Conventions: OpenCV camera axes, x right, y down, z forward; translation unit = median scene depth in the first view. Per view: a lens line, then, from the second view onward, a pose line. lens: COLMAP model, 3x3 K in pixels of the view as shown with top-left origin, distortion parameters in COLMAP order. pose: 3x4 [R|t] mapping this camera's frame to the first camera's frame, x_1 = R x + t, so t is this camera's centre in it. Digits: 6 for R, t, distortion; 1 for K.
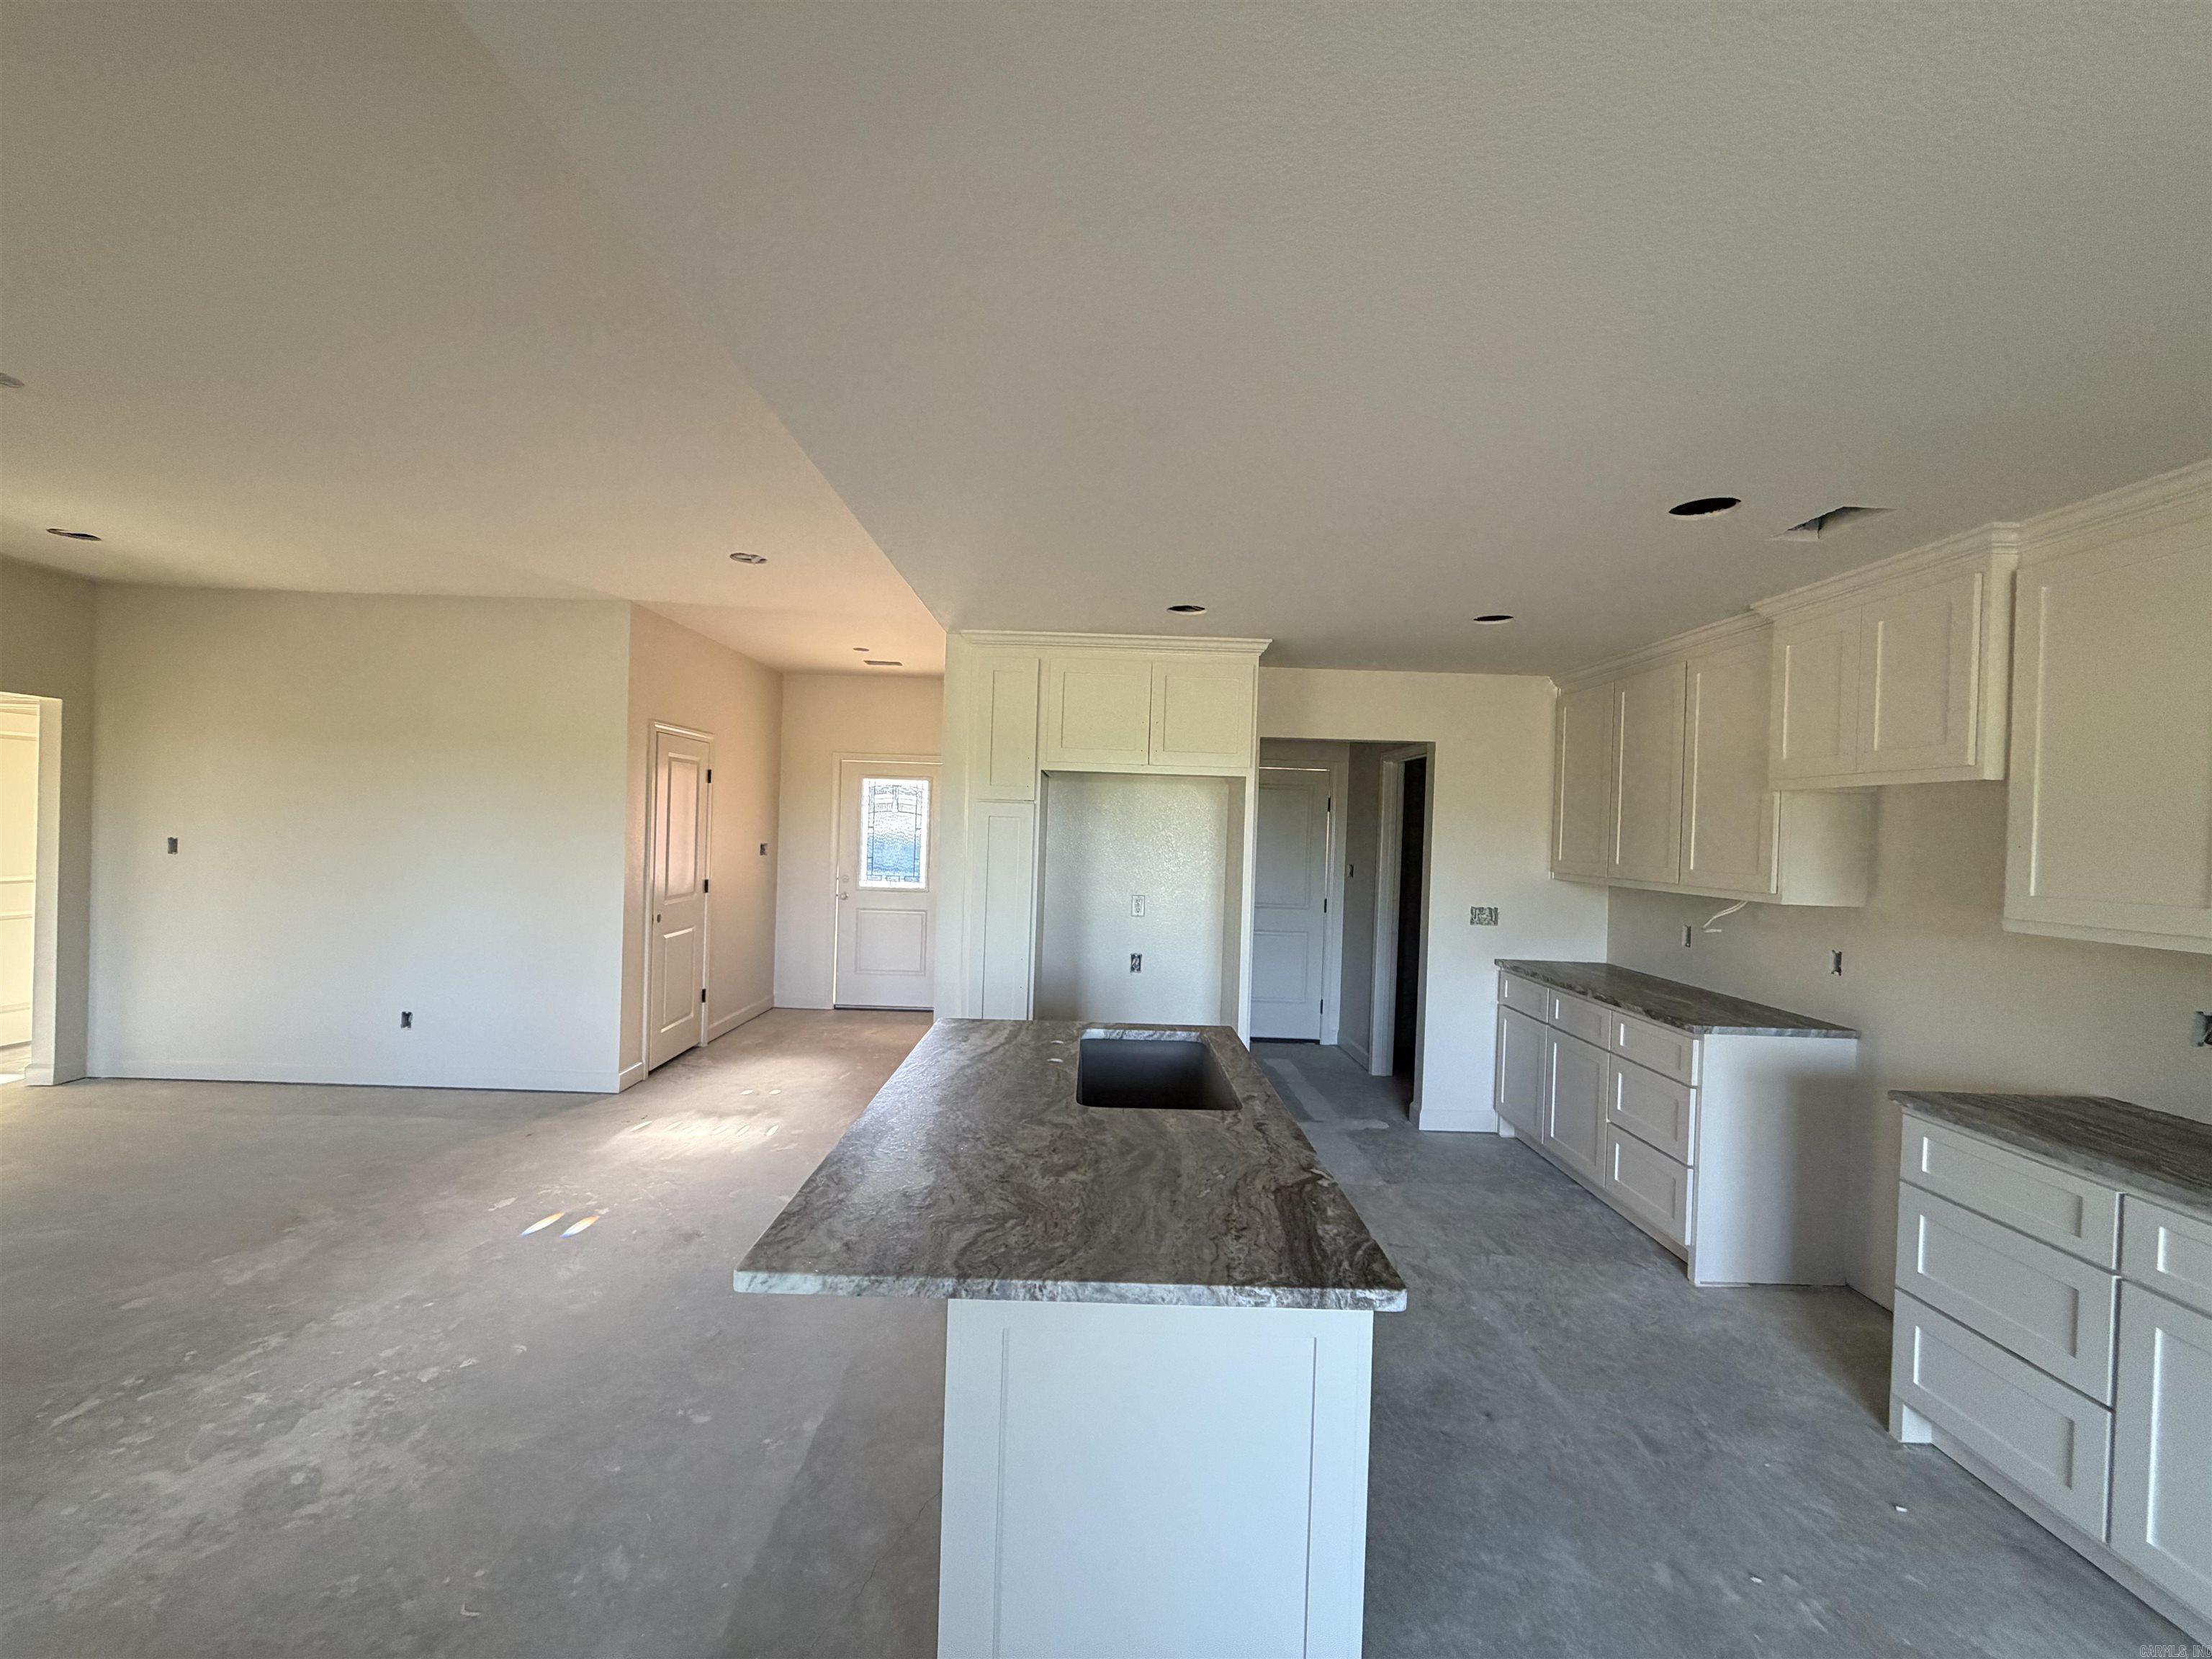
lens RADIAL K [[881.6, 0, 1101.4], [0, 881.6, 826.3], [0, 0, 1]] dist [-0.001184, 0.000163]
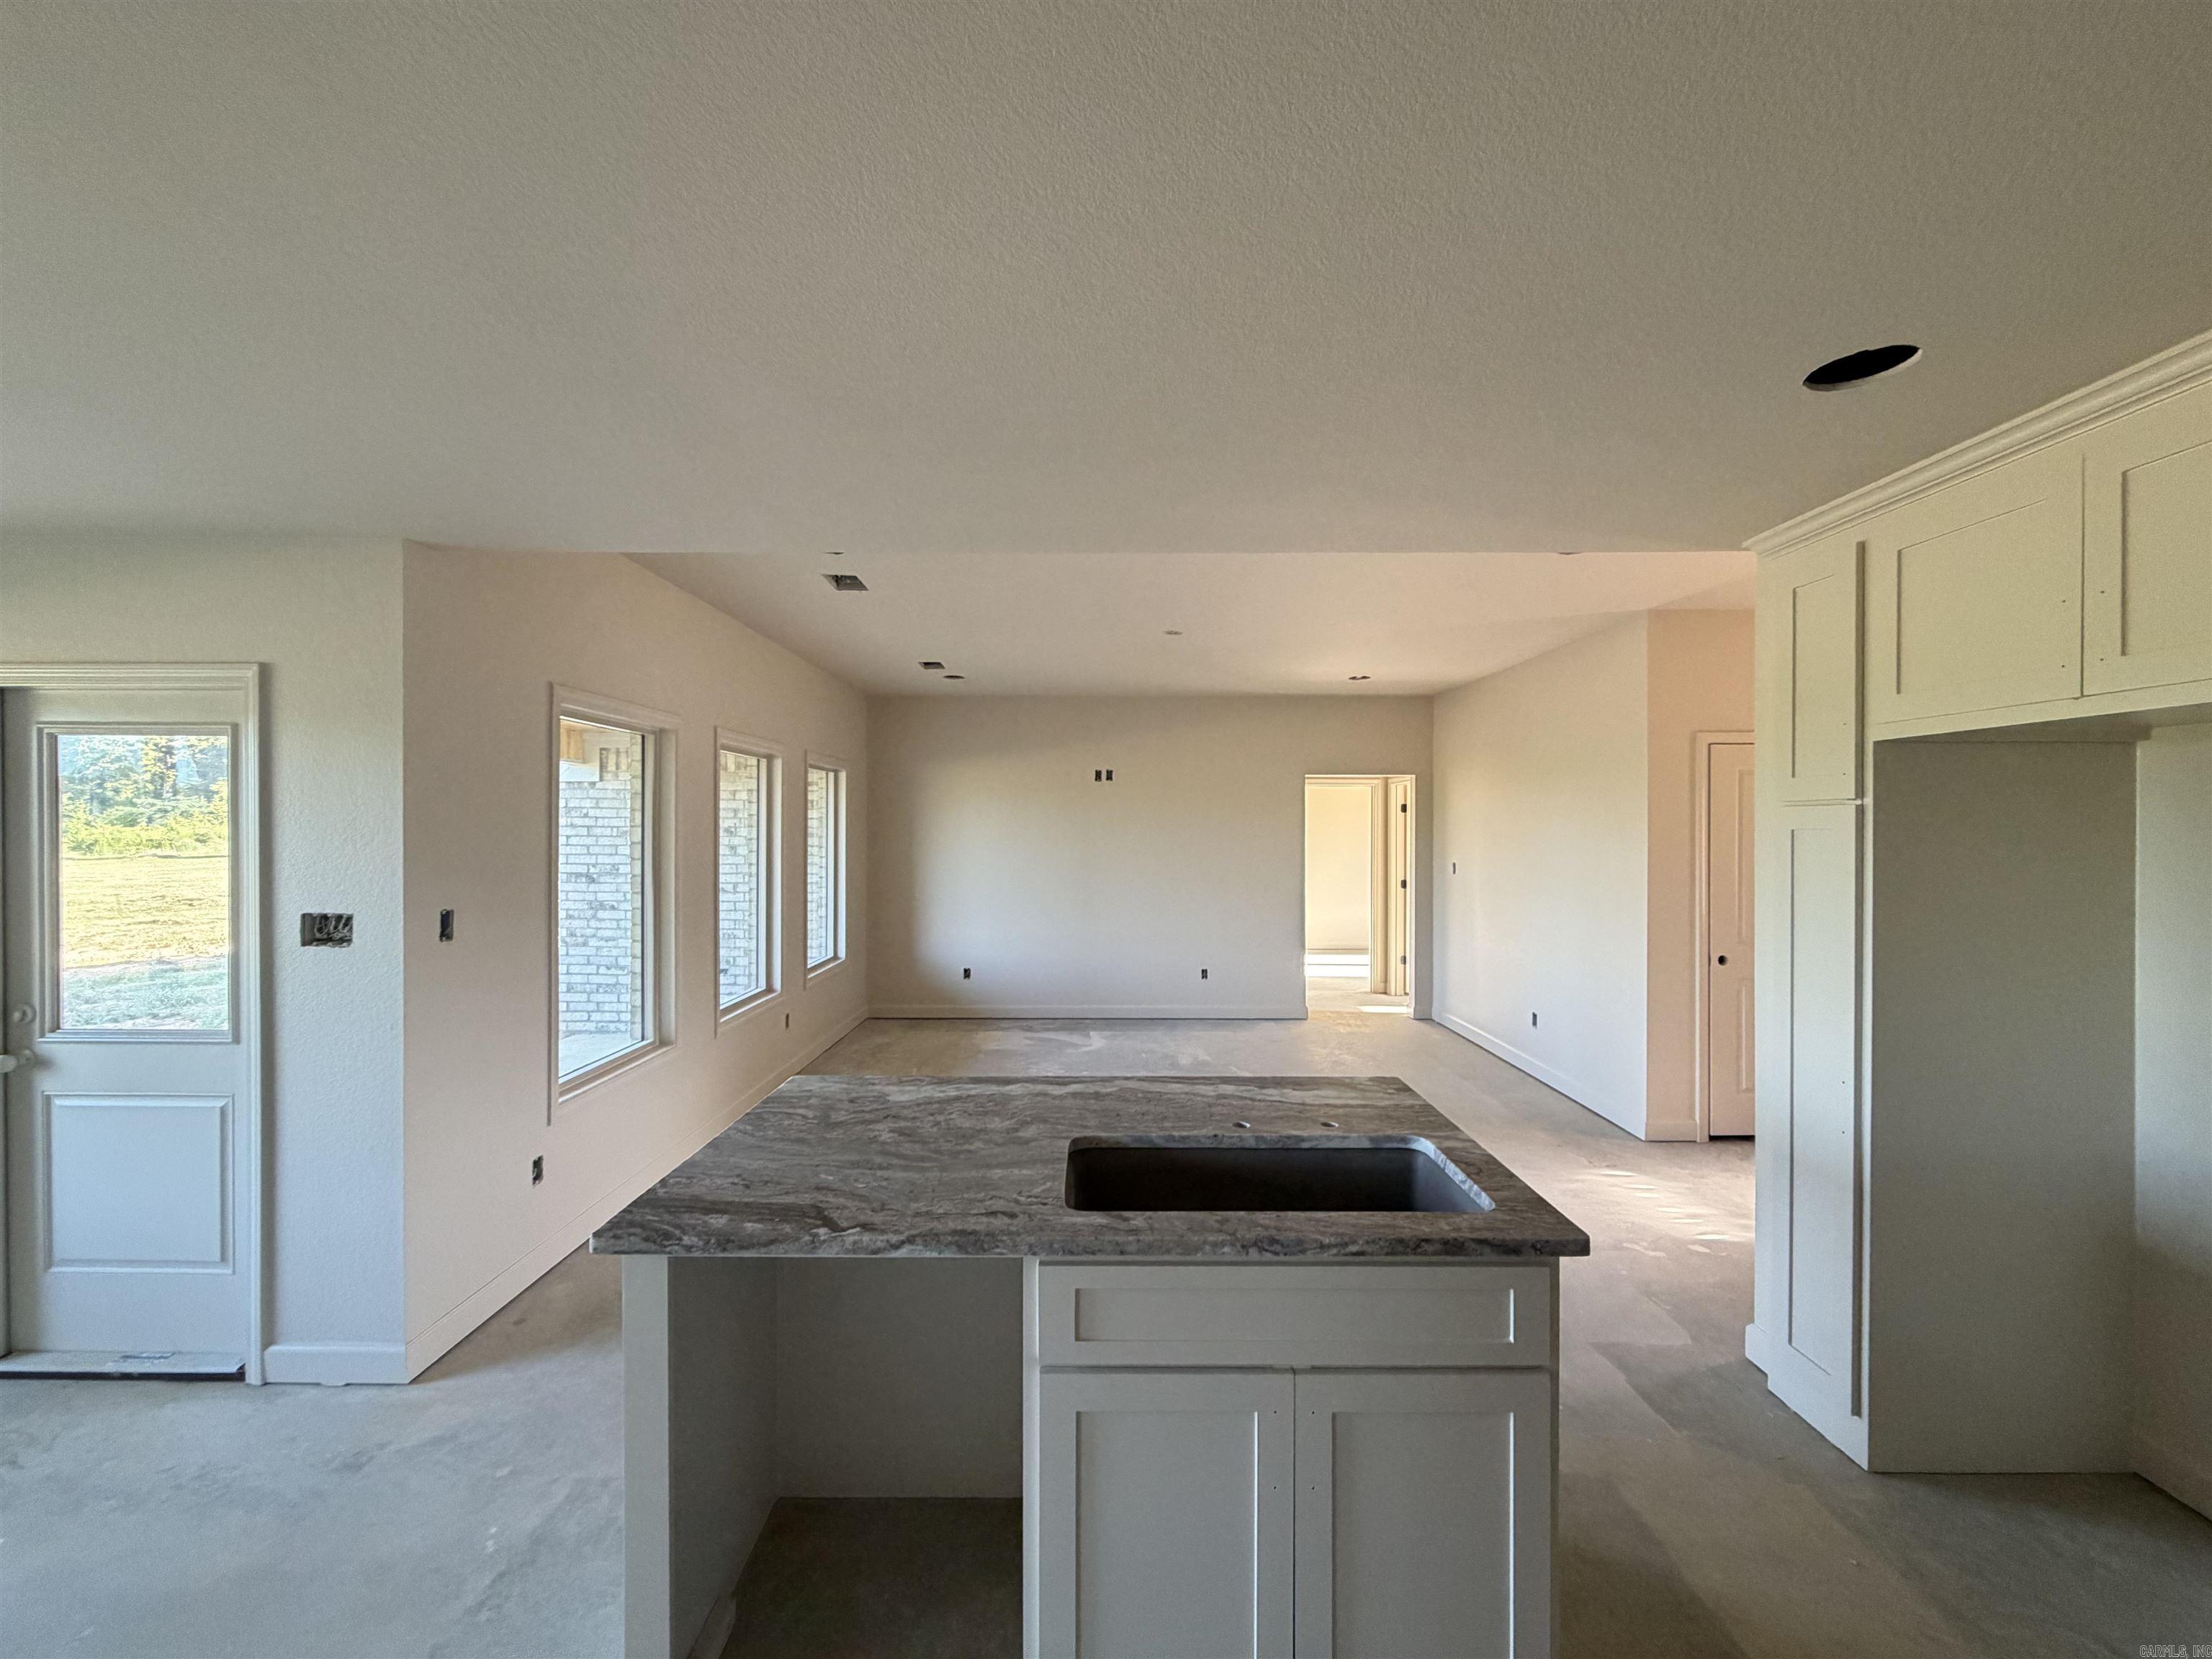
lens RADIAL K [[881.6, 0, 1102.3], [0, 881.6, 832.5], [0, 0, 1]] dist [-0.001184, 0.000163]
pose [[-0.007134, -0.029935, -0.999526, 0.434250], [-0.002963, 0.999548, -0.029914, 0.008246], [0.999970, 0.002748, -0.007220, 0.481233]]
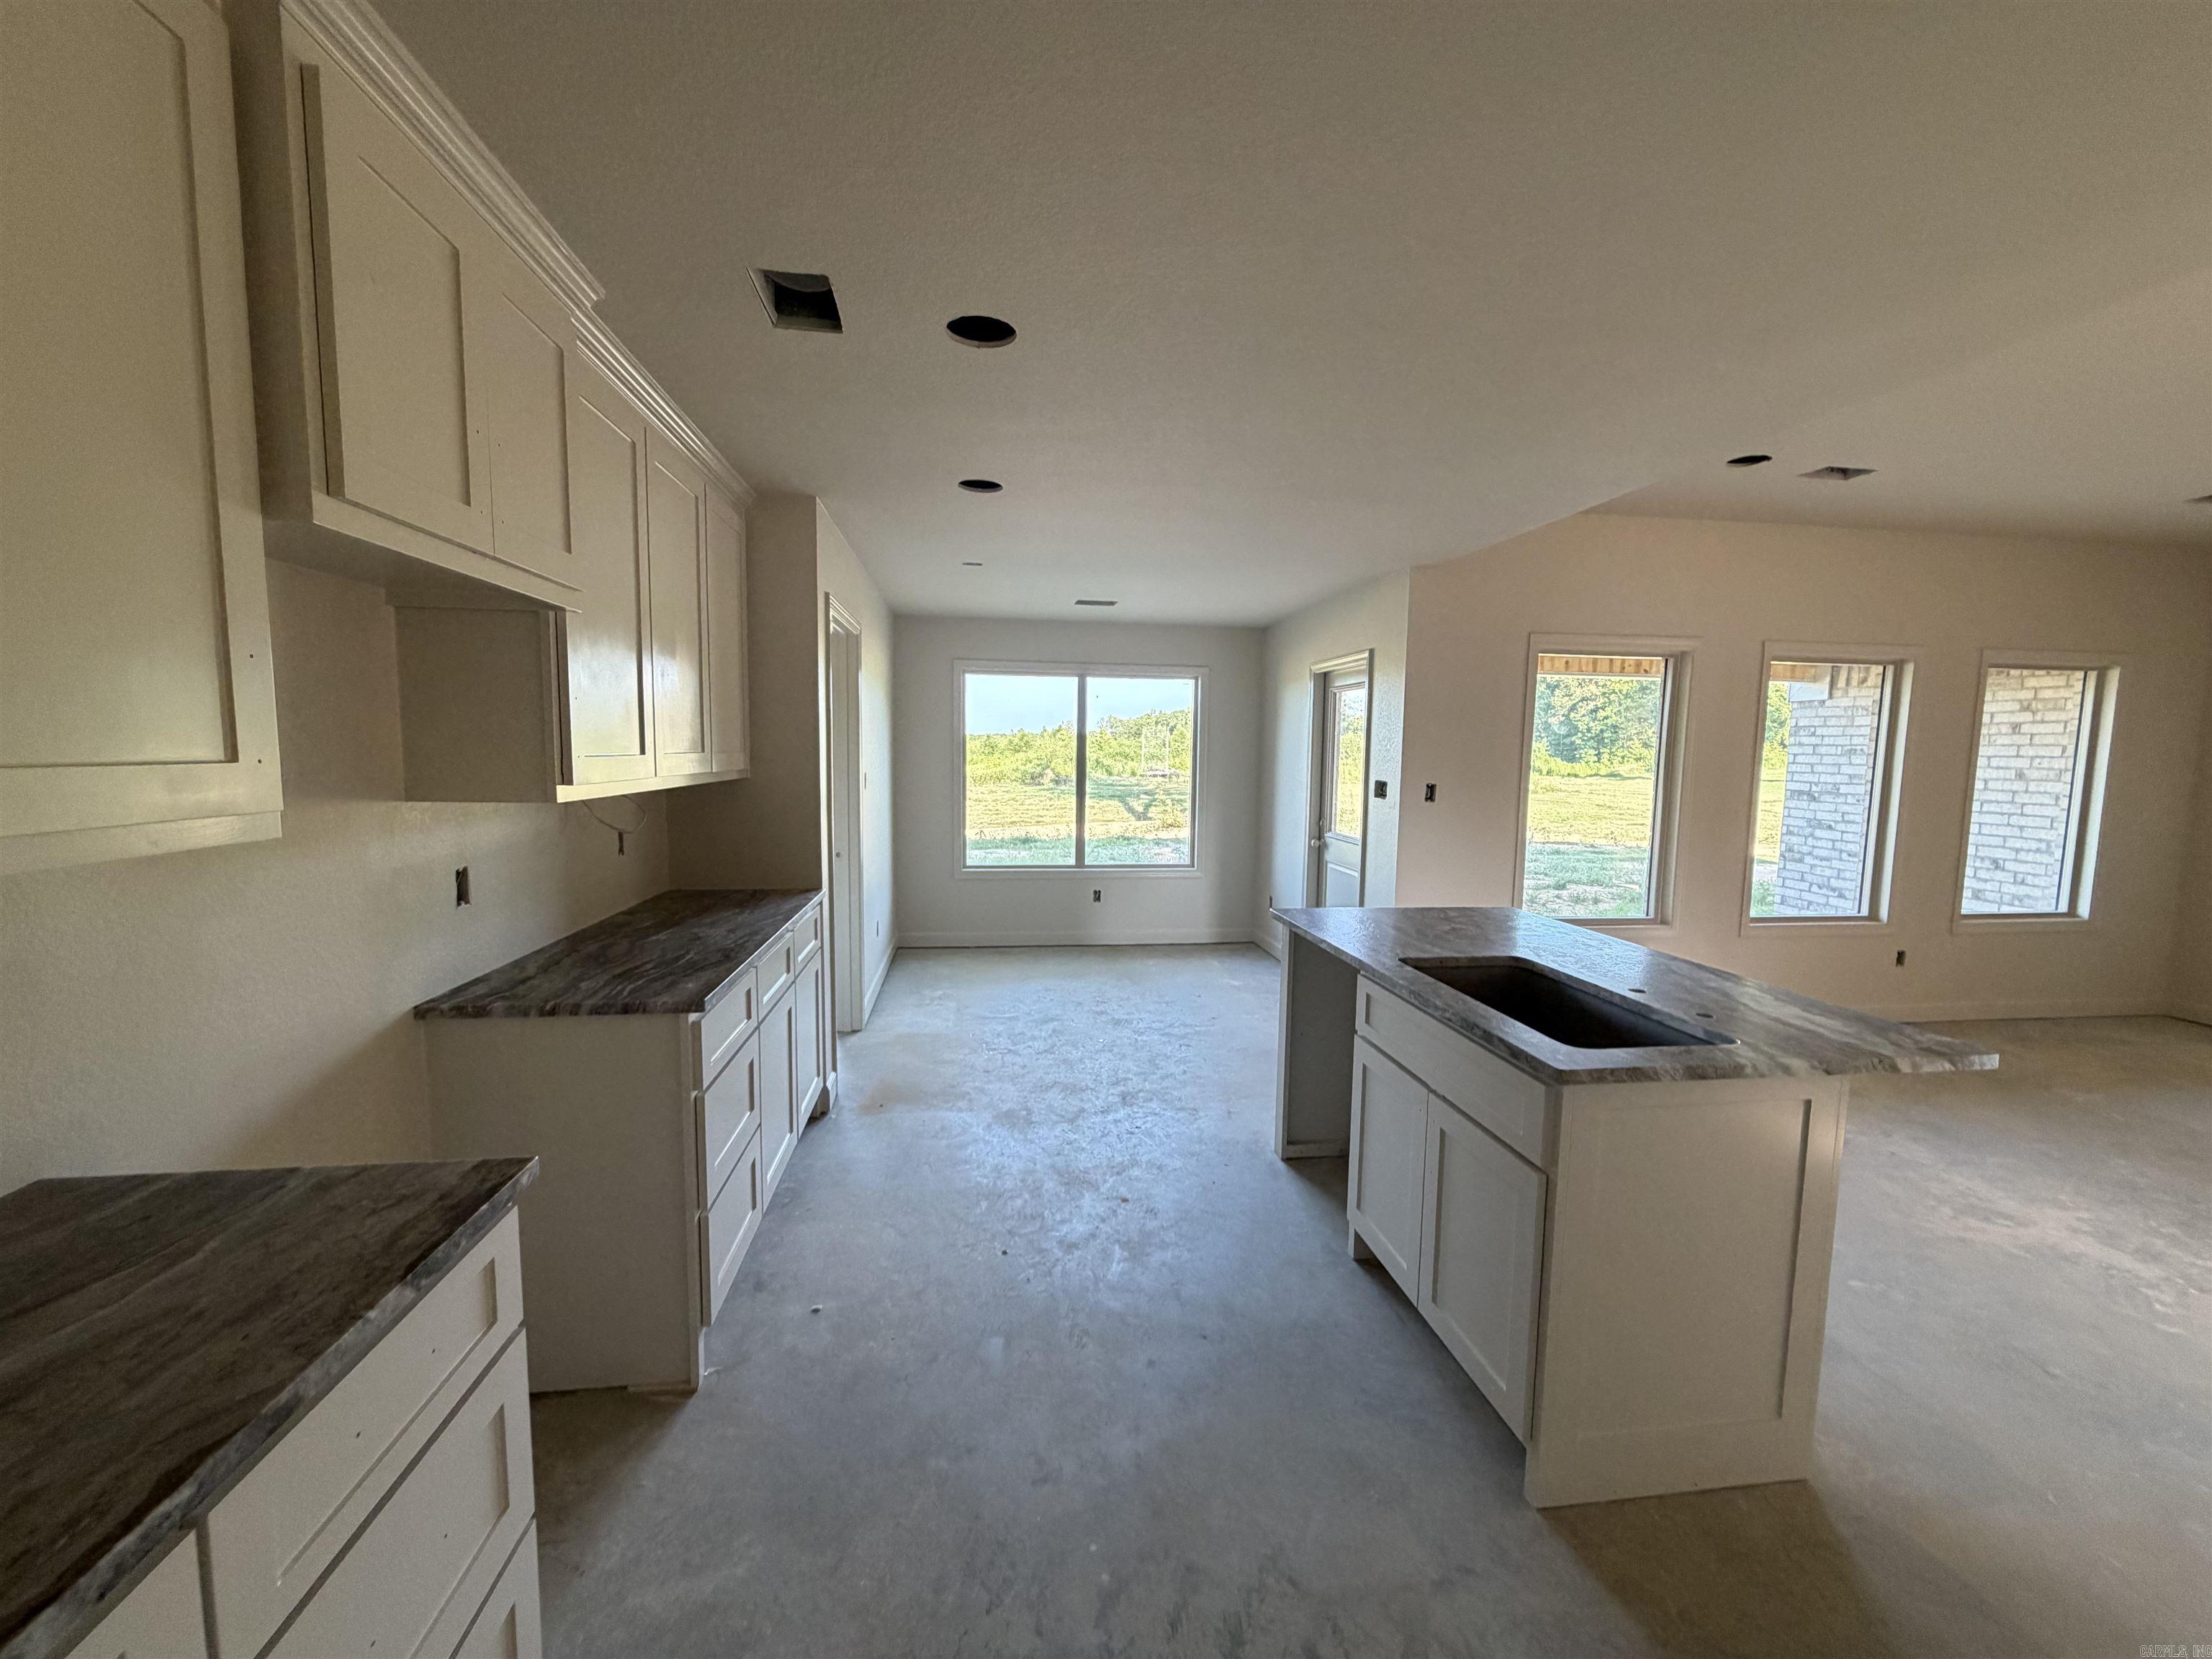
lens RADIAL K [[881.6, 0, 1097.8], [0, 881.6, 832.4], [0, 0, 1]] dist [-0.001184, 0.000163]
pose [[-0.990748, -0.035290, -0.131044, 0.343187], [-0.047645, 0.994584, 0.092368, 0.025345], [0.127075, 0.097757, -0.987064, 0.995989]]
